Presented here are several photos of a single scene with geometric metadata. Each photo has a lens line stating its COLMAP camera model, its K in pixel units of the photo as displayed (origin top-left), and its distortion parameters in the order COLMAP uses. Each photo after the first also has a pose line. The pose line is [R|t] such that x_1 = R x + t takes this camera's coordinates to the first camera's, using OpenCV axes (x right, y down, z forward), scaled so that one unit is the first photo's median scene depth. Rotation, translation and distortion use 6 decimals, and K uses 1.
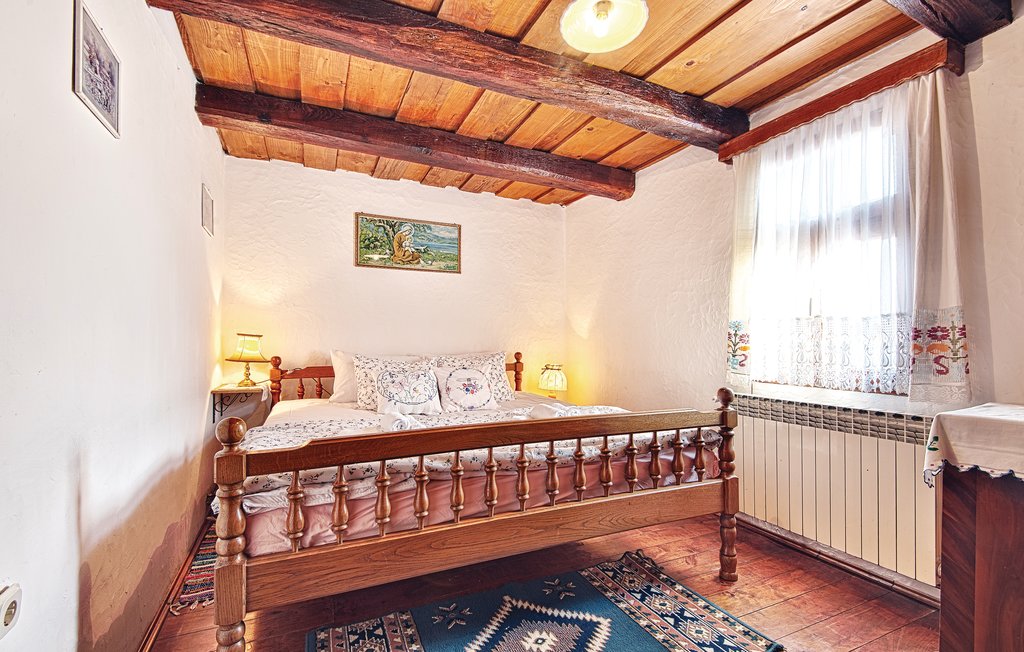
lens RADIAL K [[455.9, 0, 511.3], [0, 455.9, 339.8], [0, 0, 1]] dist [0.000583, -0.000050]
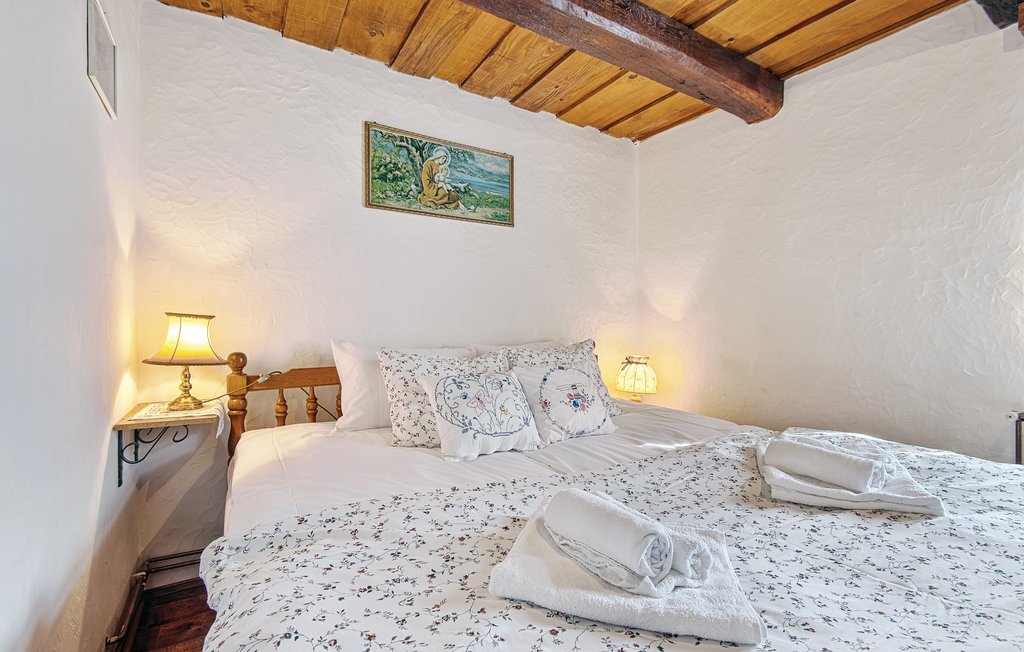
lens RADIAL K [[459.6, 0, 512.0], [0, 459.6, 326.0], [0, 0, 1]] dist [-0.000764, -0.000848]
pose [[0.992575, -0.006744, 0.121450, -0.220670], [0.006323, 0.999973, 0.003850, 0.002066], [-0.121473, -0.003054, 0.992590, 0.347252]]
